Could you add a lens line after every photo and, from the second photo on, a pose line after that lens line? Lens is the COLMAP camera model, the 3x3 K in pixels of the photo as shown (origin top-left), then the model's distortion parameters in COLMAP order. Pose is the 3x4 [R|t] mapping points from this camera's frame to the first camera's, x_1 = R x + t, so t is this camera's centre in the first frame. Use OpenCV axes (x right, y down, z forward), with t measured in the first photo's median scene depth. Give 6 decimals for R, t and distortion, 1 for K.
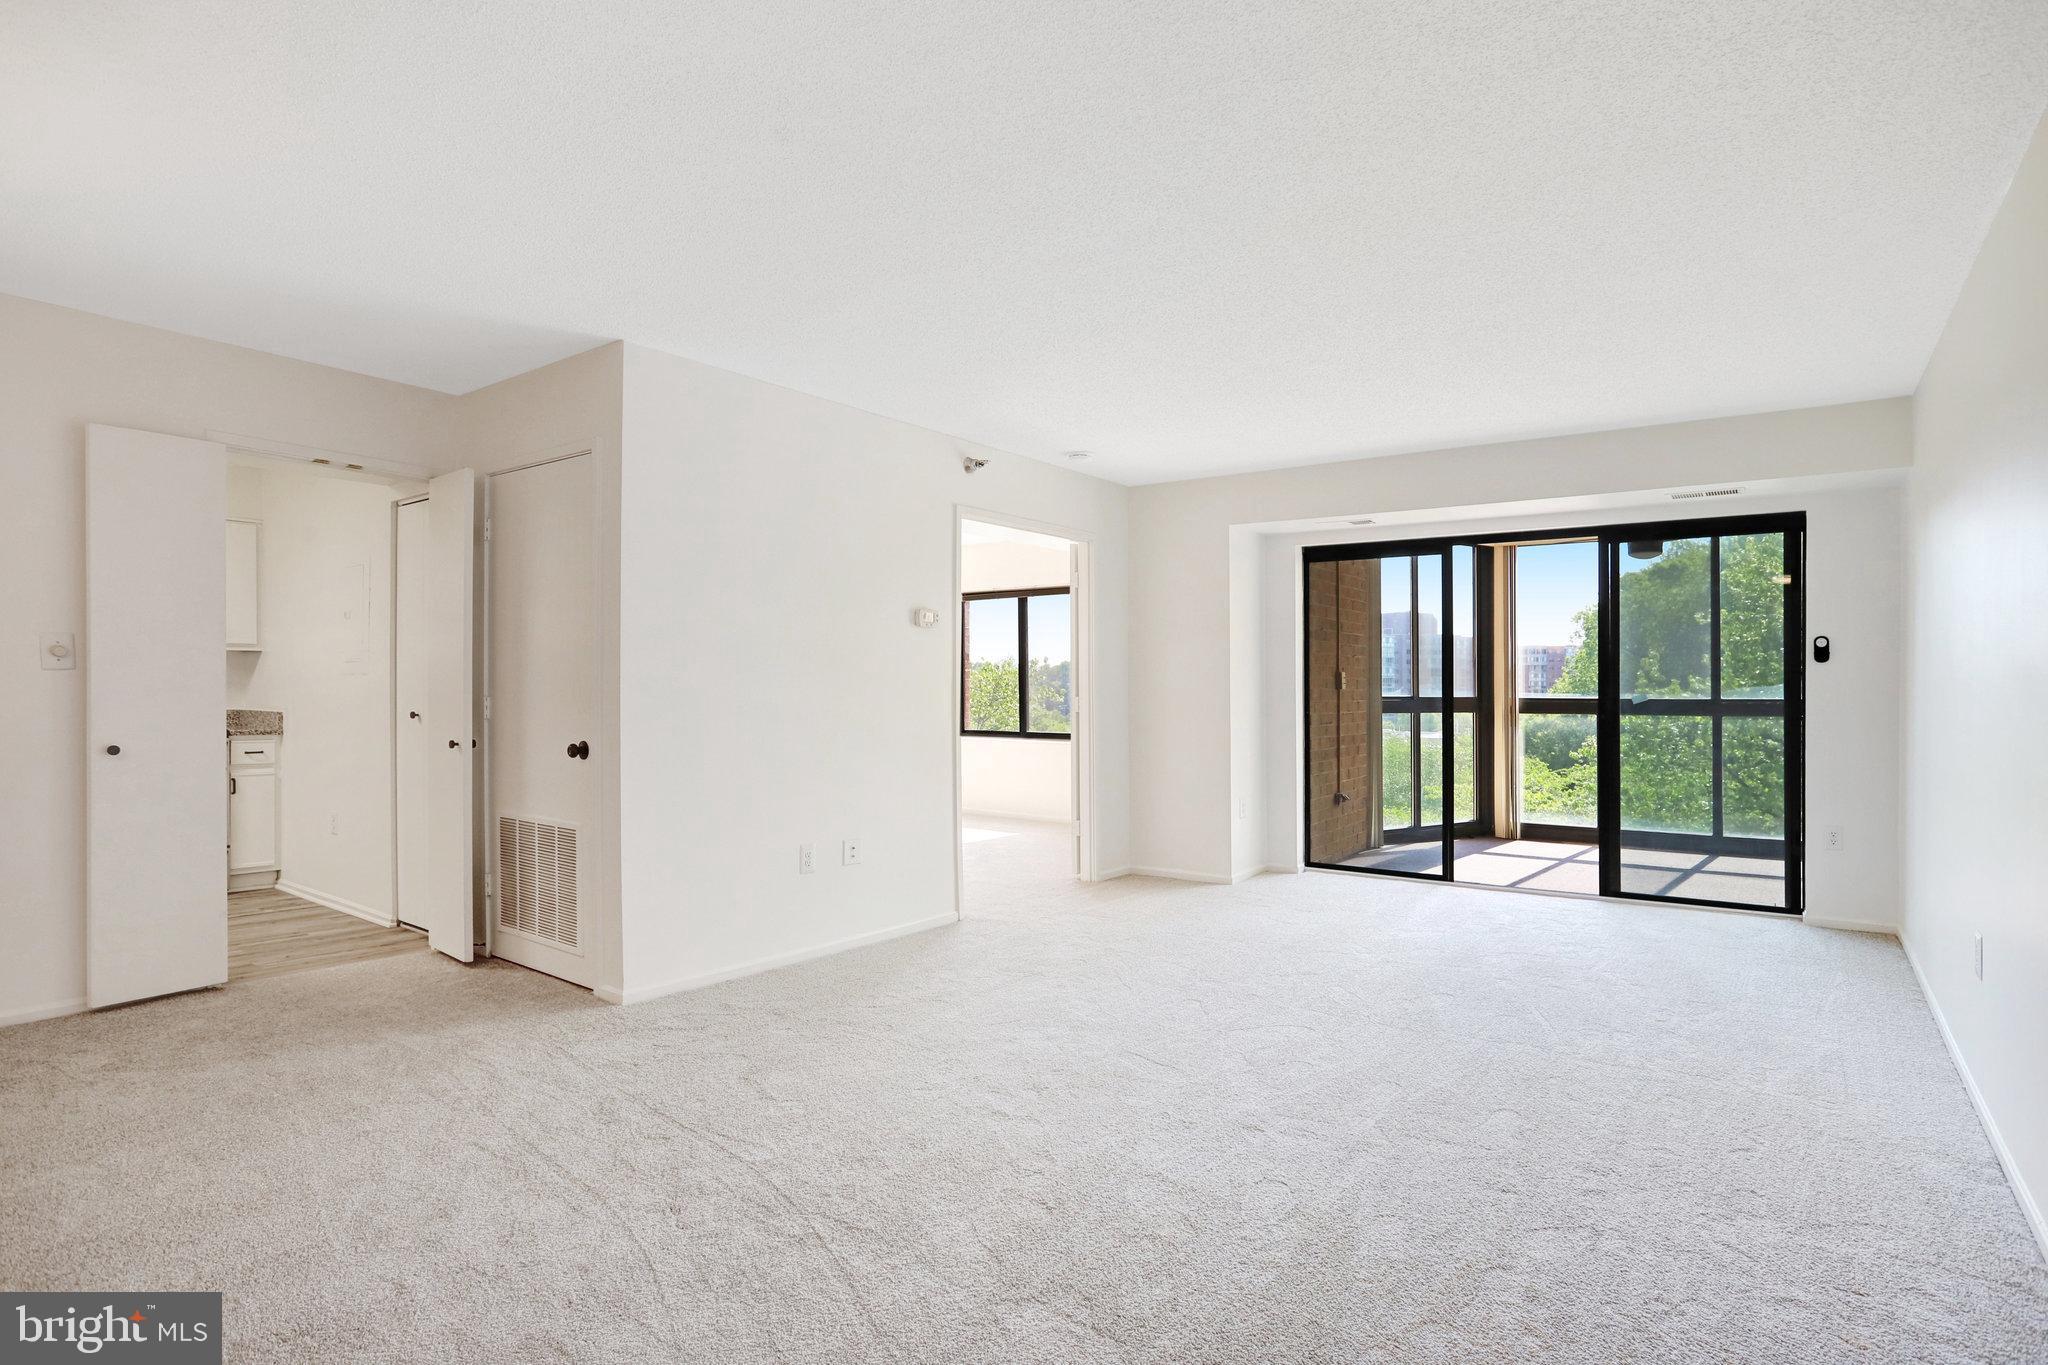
lens RADIAL K [[1059.7, 0, 1029.8], [0, 1059.7, 689.8], [0, 0, 1]] dist [-0.000007, 0.046576]
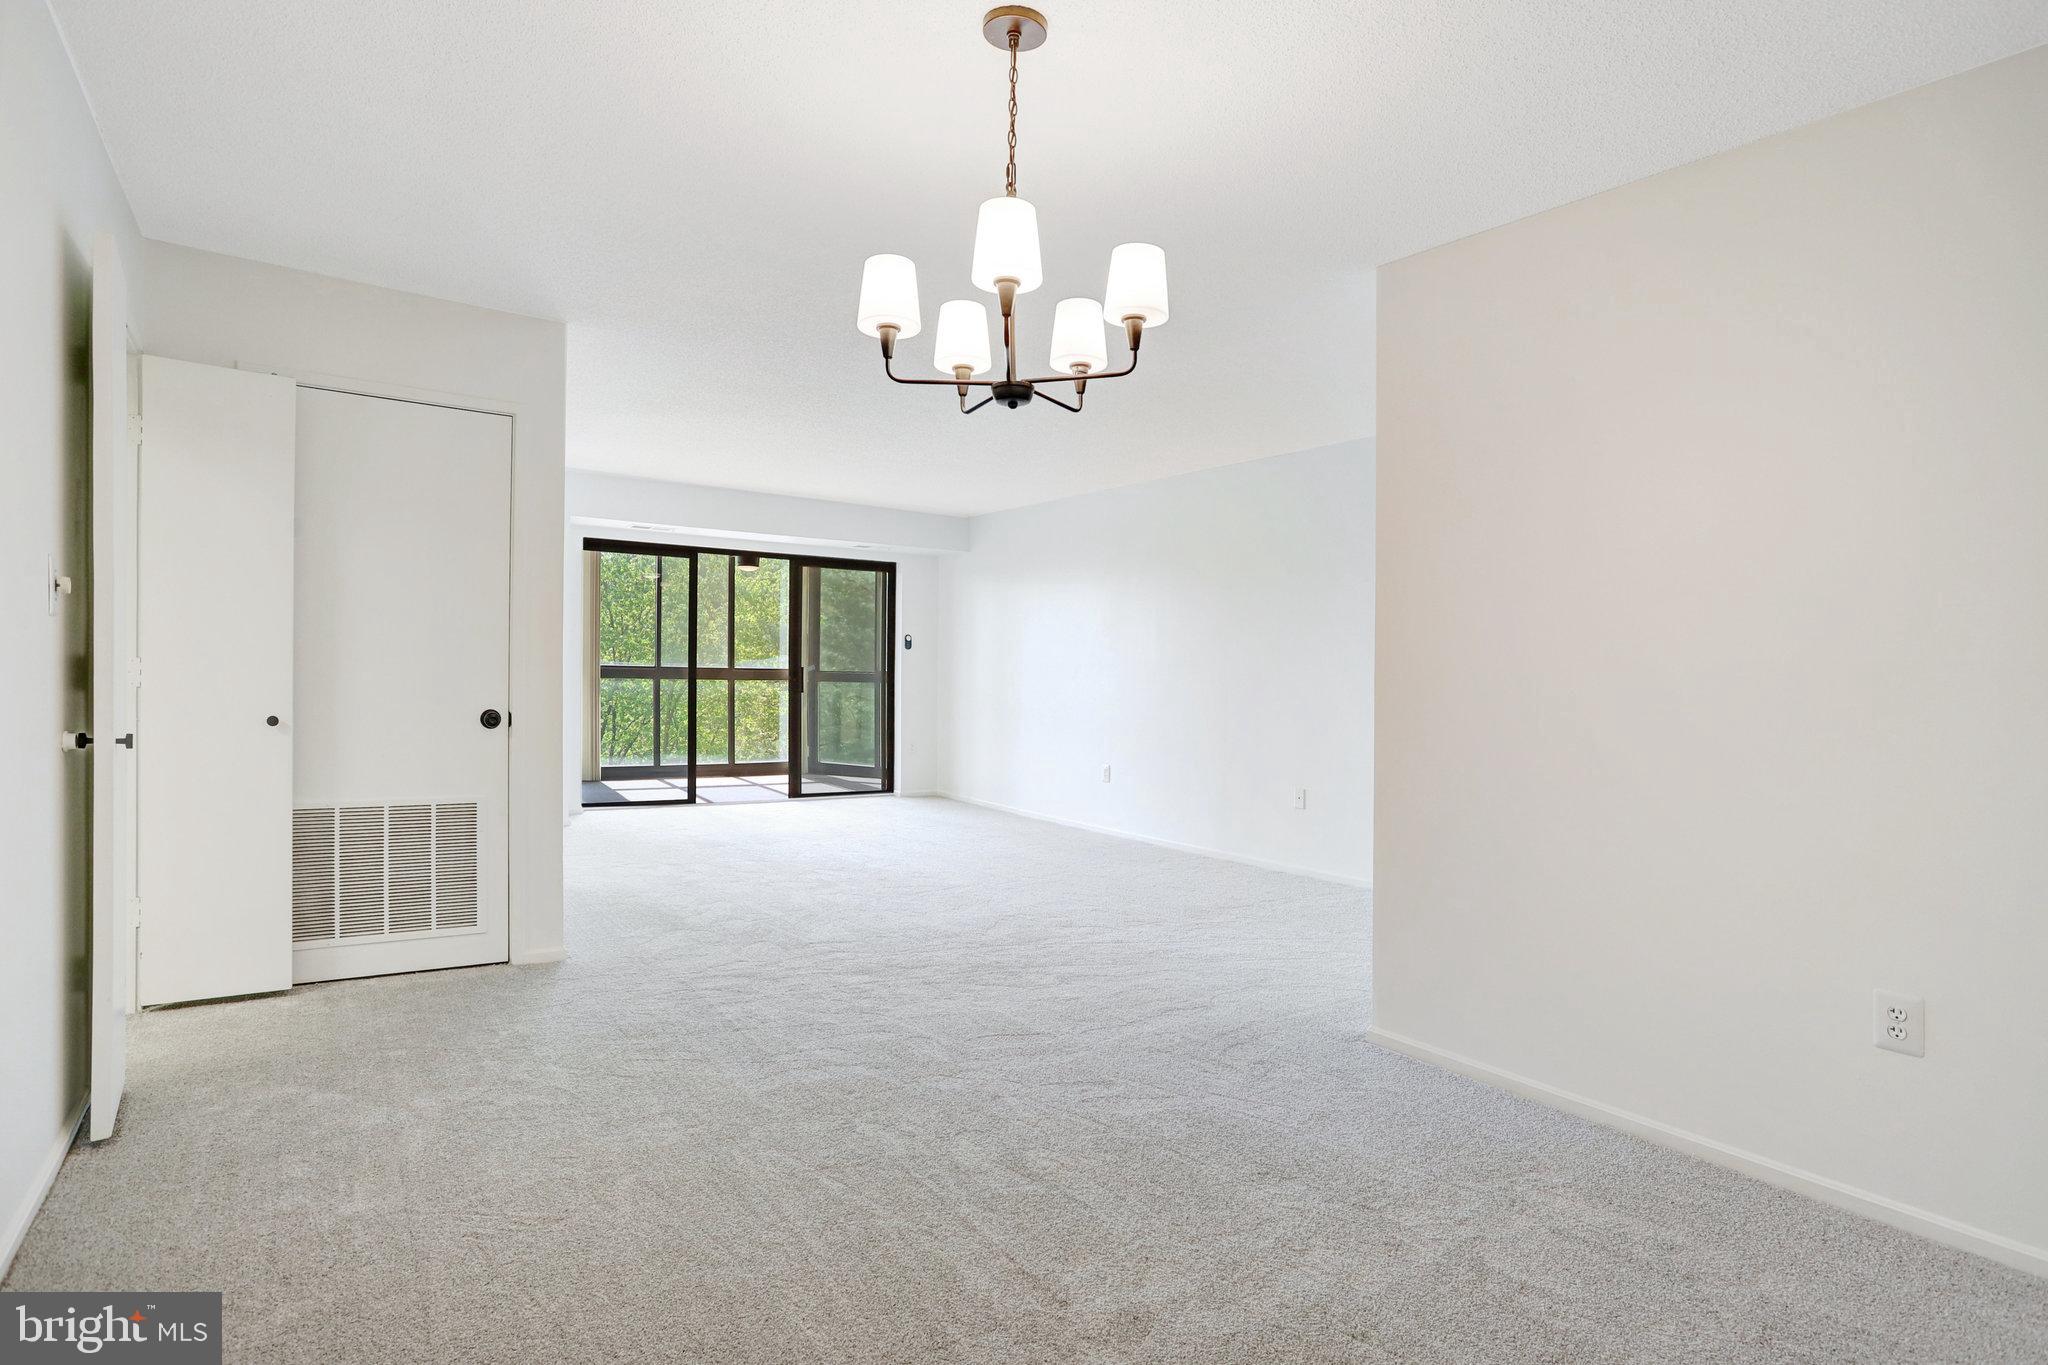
lens RADIAL K [[1097.5, 0, 1024.0], [0, 1097.5, 682.5], [0, 0, 1]] dist [0.000653, -0.000023]
pose [[0.380276, -0.009066, 0.924829, -0.774806], [-0.016555, 0.999725, 0.016607, -0.003278], [-0.924725, -0.021626, 0.380021, 0.109122]]
